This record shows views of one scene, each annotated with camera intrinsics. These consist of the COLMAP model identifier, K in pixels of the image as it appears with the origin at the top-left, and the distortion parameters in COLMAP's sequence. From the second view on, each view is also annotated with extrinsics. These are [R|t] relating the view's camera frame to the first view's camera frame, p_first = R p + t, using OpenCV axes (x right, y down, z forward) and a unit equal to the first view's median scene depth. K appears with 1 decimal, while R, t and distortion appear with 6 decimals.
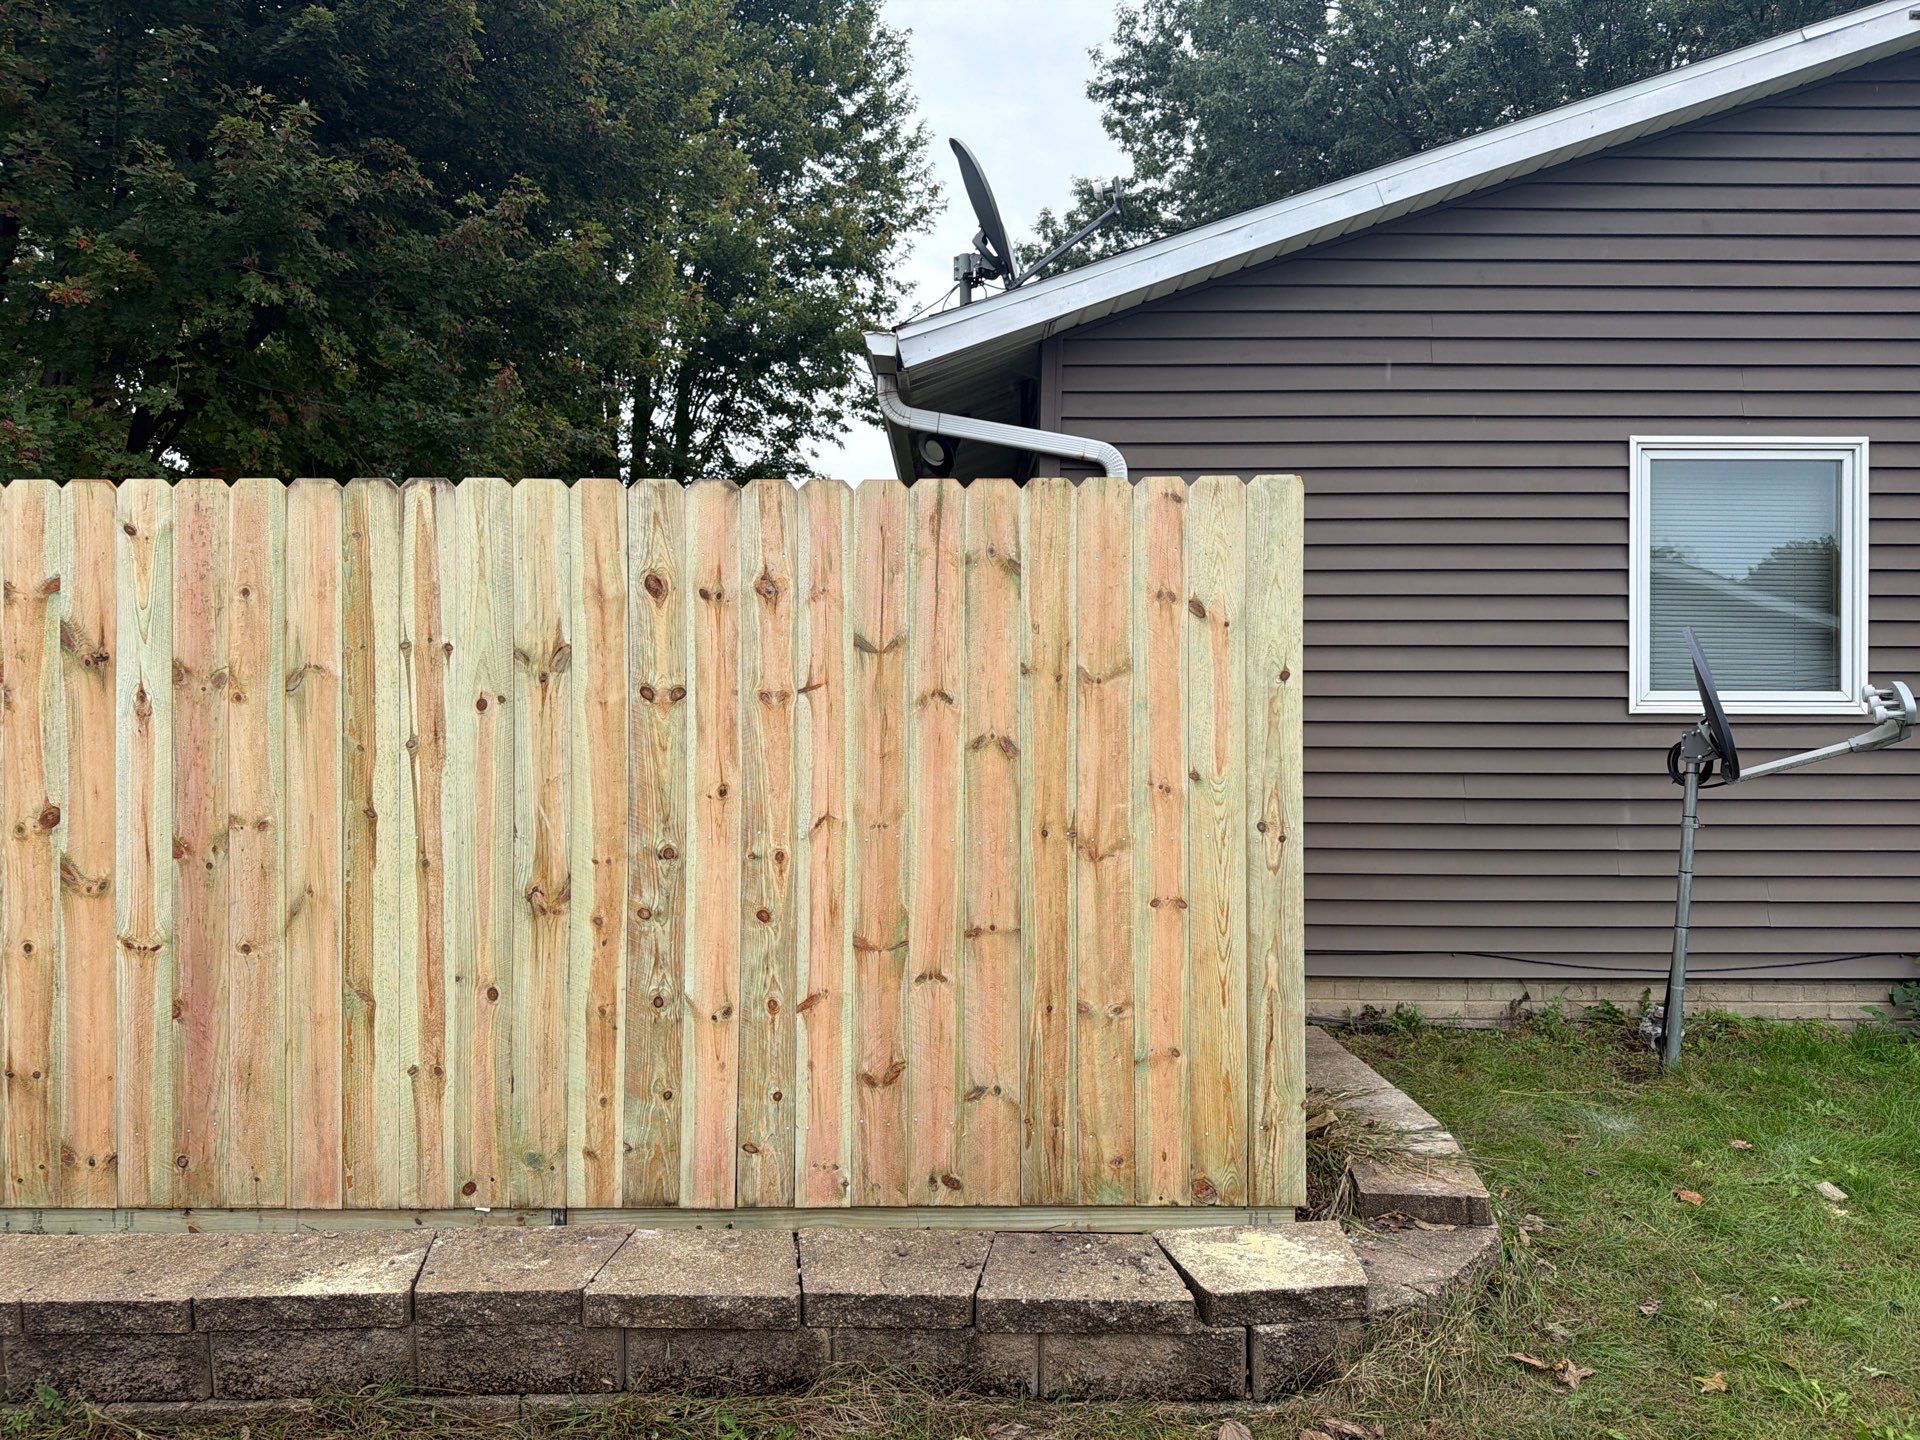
lens RADIAL K [[1328.4, 0, 958.8], [0, 1328.4, 726.9], [0, 0, 1]] dist [0.034079, -0.046509]
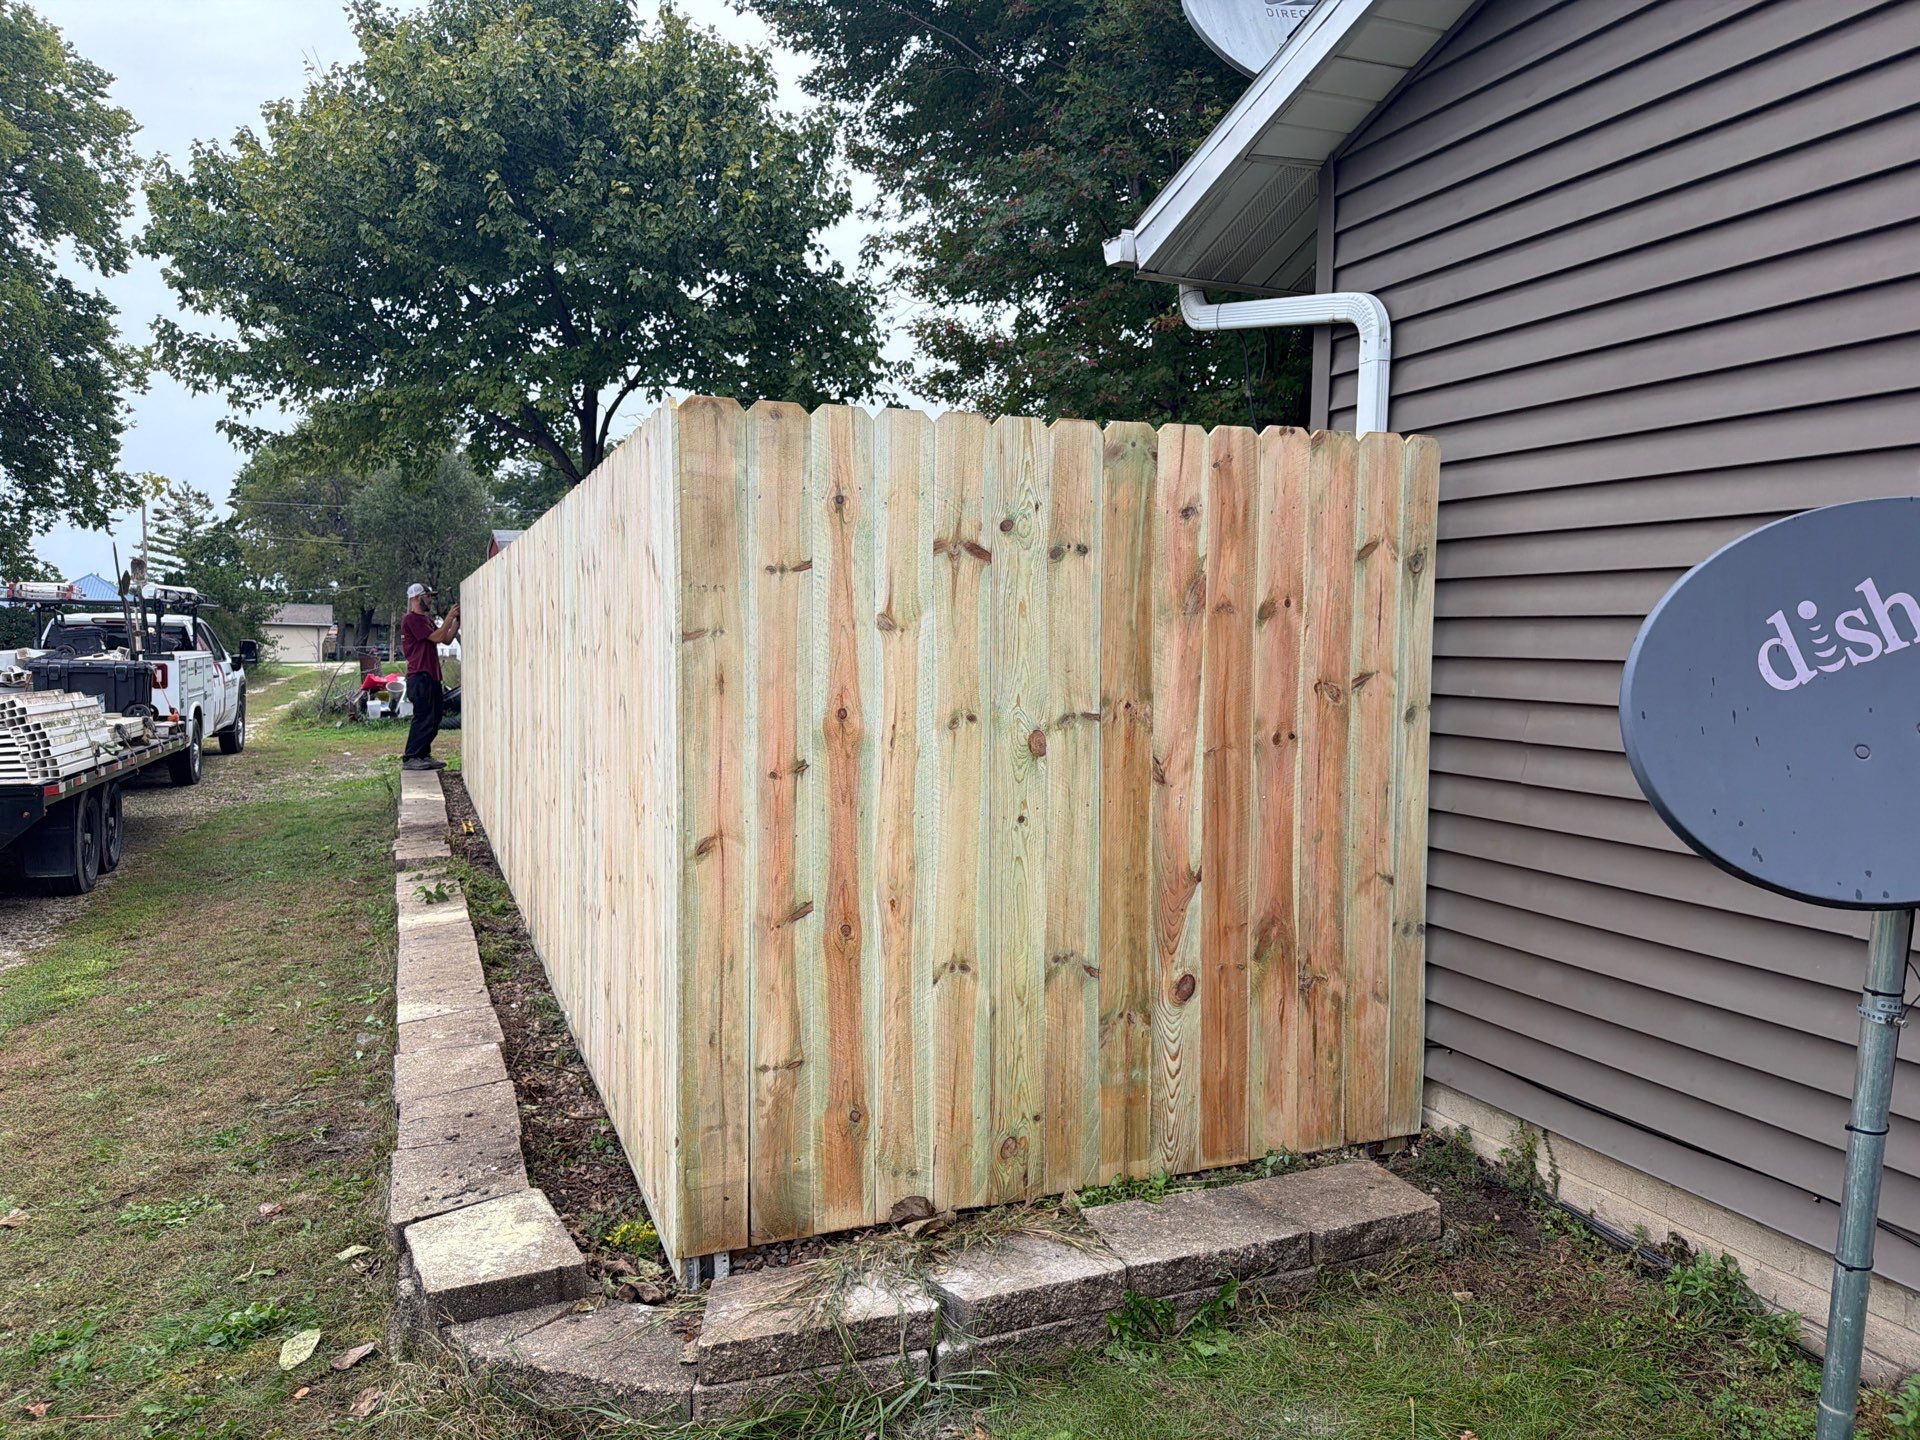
lens RADIAL K [[1341.7, 0, 960.0], [0, 1341.7, 720.0], [0, 0, 1]] dist [0.002557, 0.000109]
pose [[0.380732, 0.053718, -0.923124, 0.697268], [-0.022386, 0.998554, 0.048874, -0.018576], [0.924414, 0.002057, 0.381384, 0.534242]]
